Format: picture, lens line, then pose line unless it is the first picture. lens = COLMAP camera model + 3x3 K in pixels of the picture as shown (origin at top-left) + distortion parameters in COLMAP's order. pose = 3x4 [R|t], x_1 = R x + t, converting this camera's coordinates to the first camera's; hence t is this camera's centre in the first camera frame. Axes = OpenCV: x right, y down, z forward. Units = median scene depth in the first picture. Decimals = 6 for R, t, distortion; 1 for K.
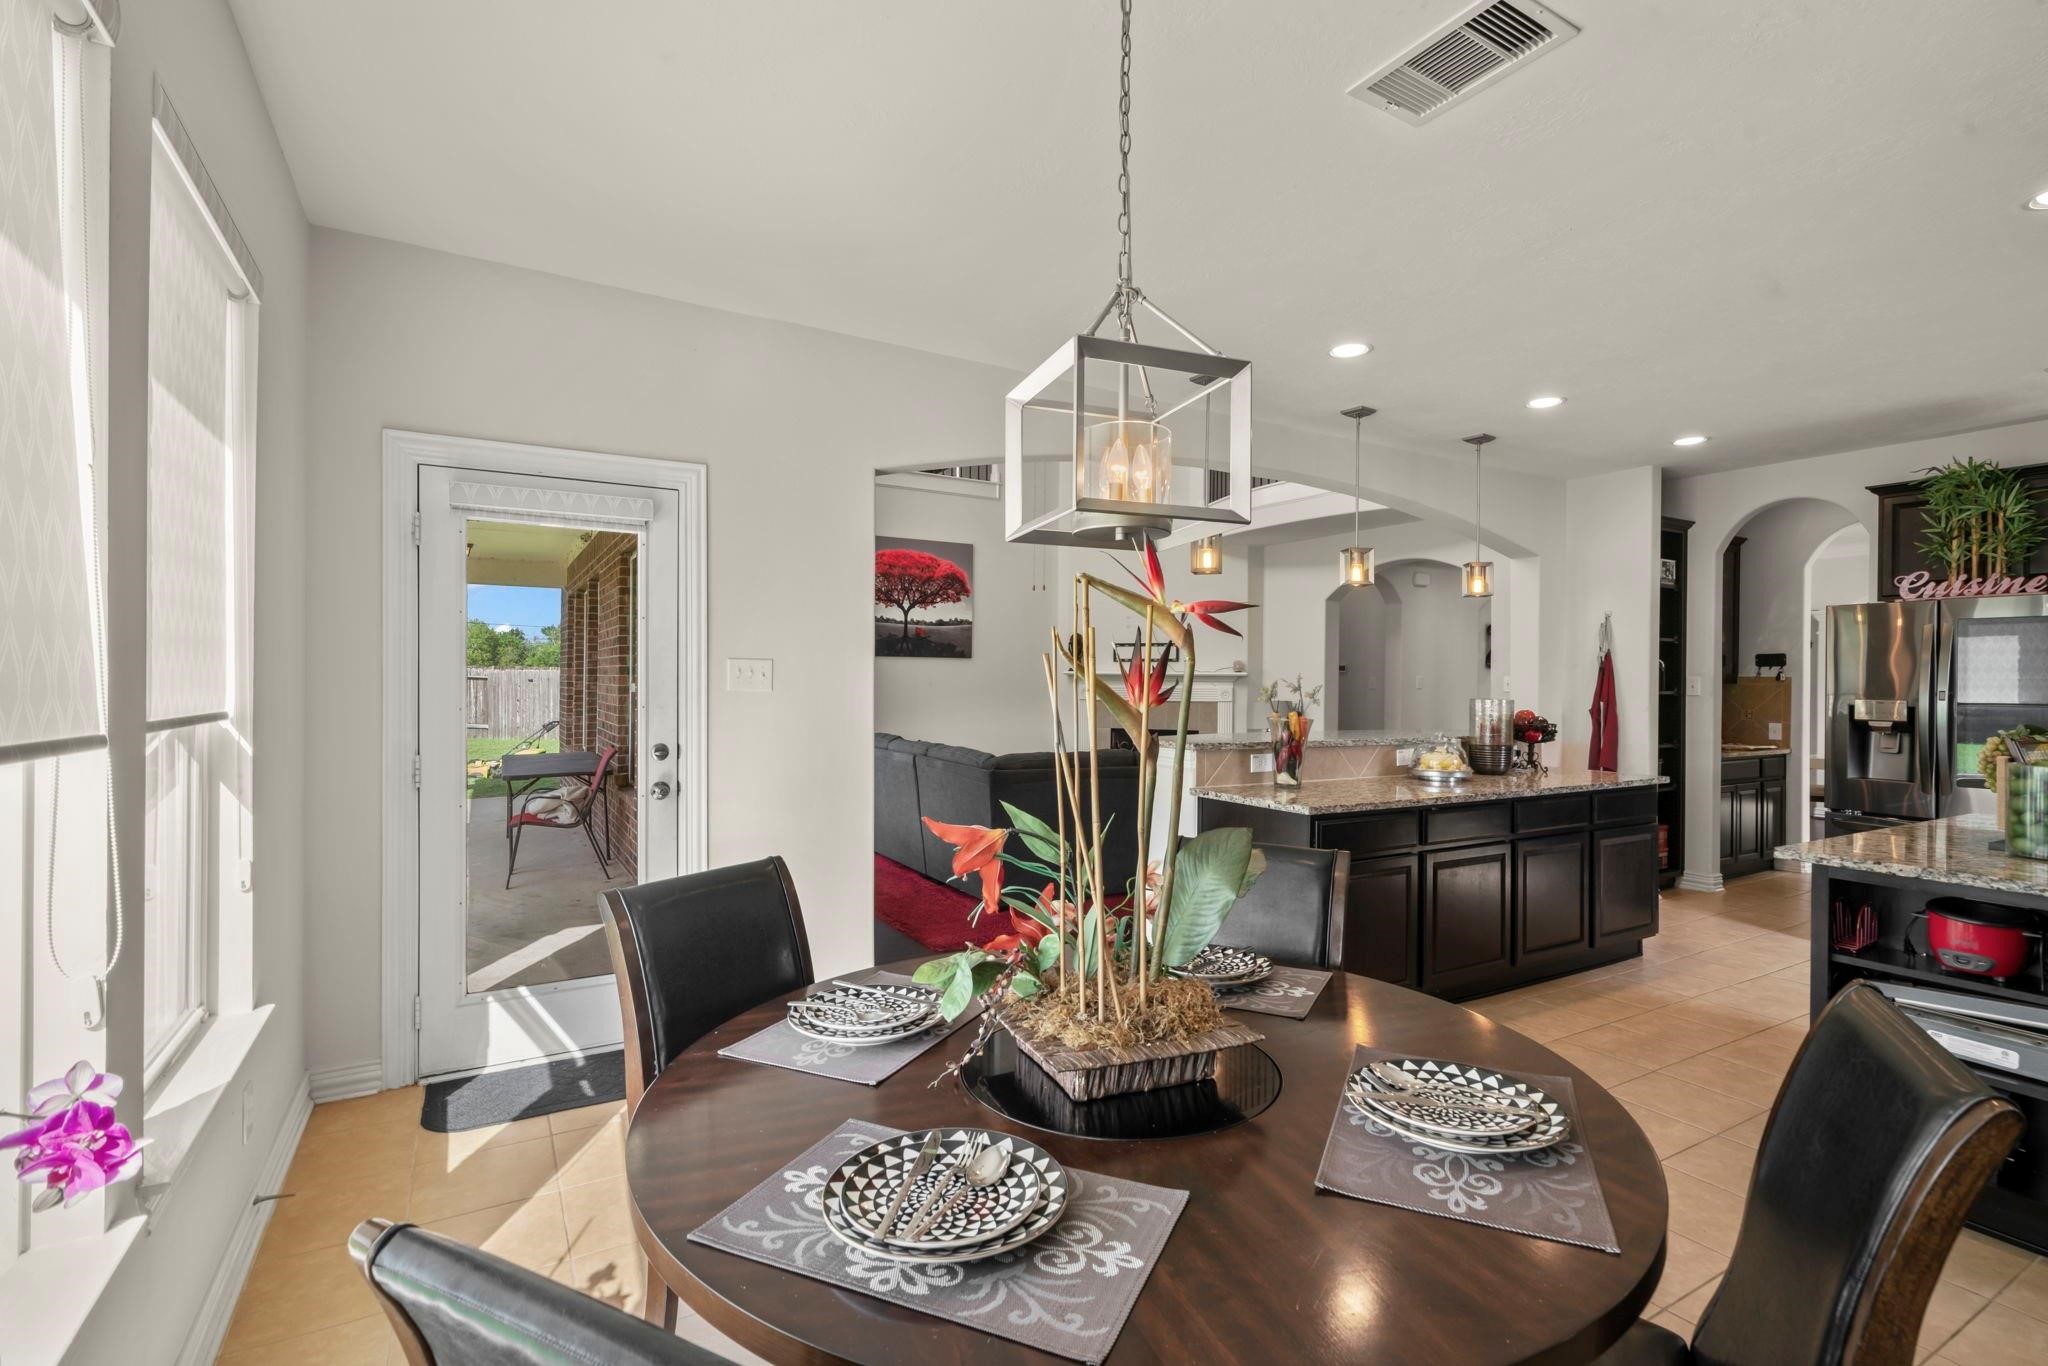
lens RADIAL K [[937.7, 0, 1027.7], [0, 937.7, 686.0], [0, 0, 1]] dist [-0.000634, 0.000046]
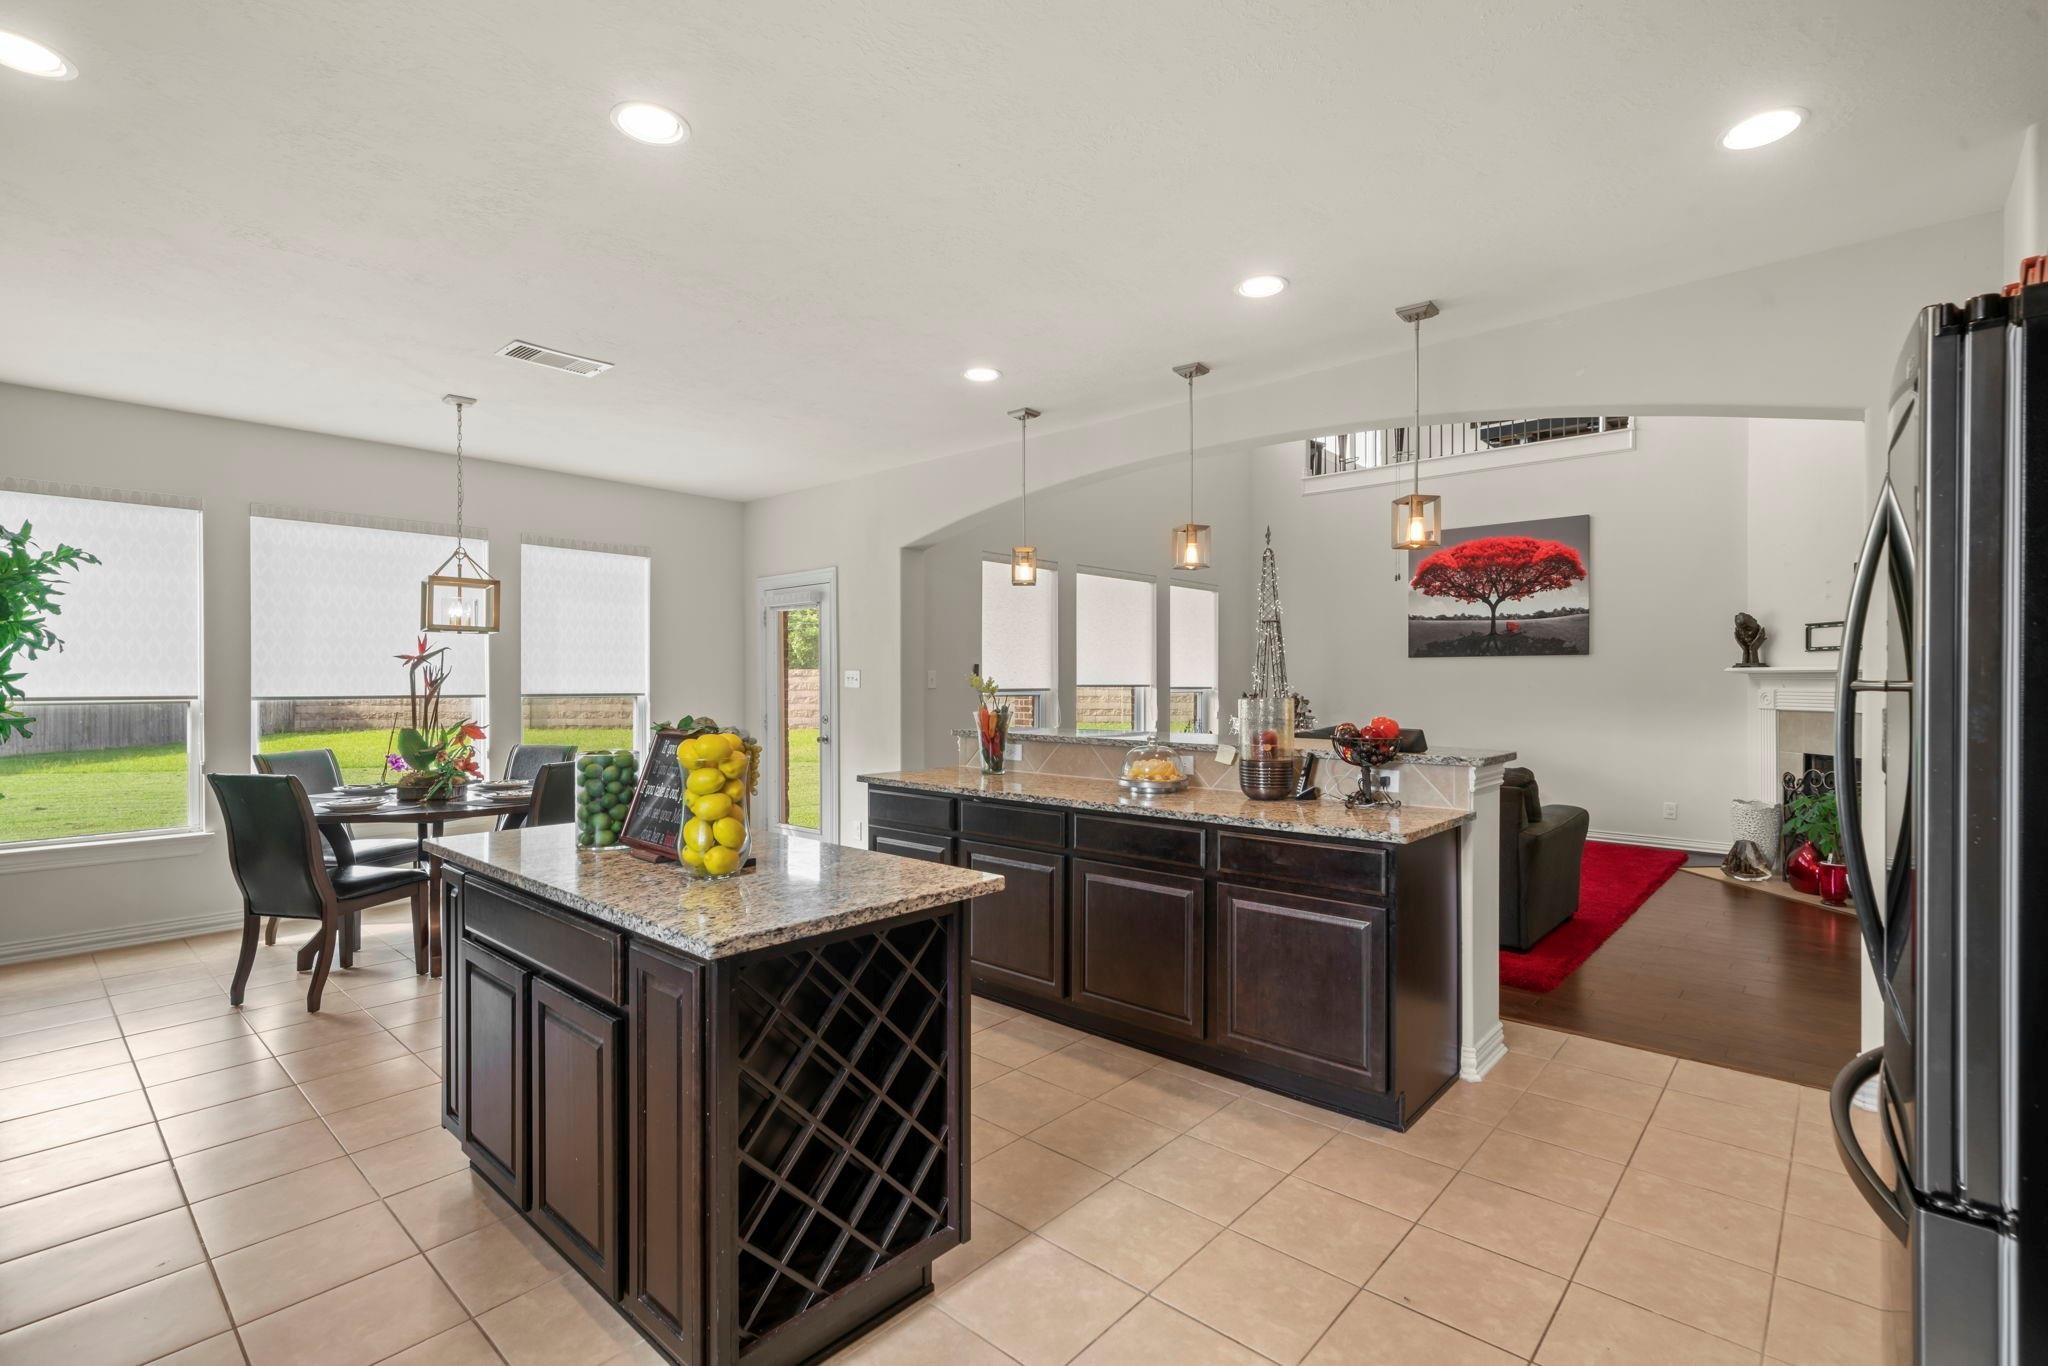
lens RADIAL K [[937.7, 0, 1029.8], [0, 937.7, 684.4], [0, 0, 1]] dist [-0.000634, 0.000046]
pose [[0.306081, -0.005414, -0.951990, 0.588147], [-0.003825, 0.999969, -0.006916, 0.003870], [0.951998, 0.005758, 0.306051, 0.301222]]
